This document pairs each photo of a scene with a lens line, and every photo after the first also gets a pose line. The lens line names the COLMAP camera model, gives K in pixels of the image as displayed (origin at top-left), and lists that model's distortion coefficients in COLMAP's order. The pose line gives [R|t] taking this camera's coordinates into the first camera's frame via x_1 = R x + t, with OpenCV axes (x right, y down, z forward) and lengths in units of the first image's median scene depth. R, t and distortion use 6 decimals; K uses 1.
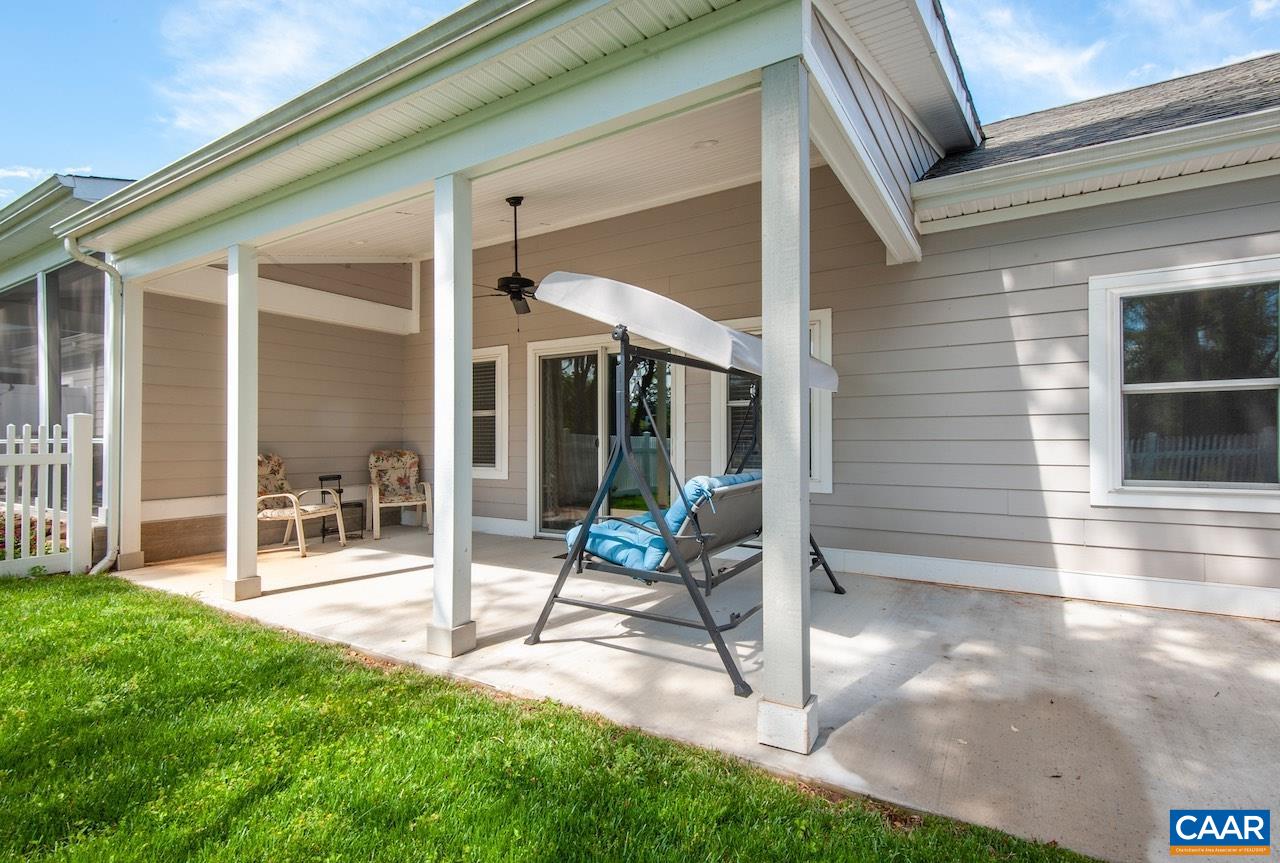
lens RADIAL K [[616.5, 0, 640.0], [0, 616.5, 431.5], [0, 0, 1]] dist [0.014512, -0.000062]
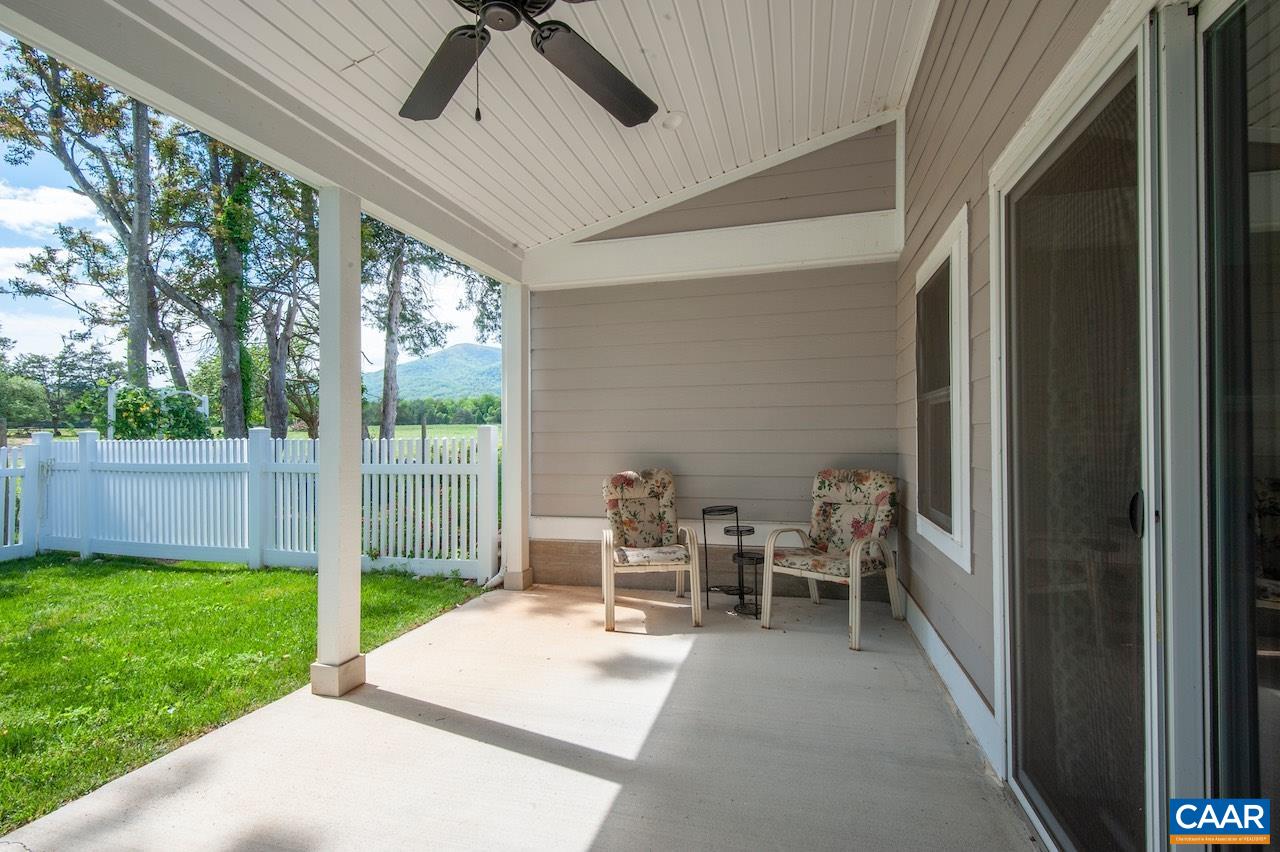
lens RADIAL K [[577.9, 0, 640.0], [0, 577.9, 426.0], [0, 0, 1]] dist [0.009078, -0.000026]
pose [[0.283737, -0.016019, -0.958768, 0.097145], [0.021098, 0.999723, -0.010460, -0.014964], [0.958670, -0.017261, 0.283996, 1.215396]]
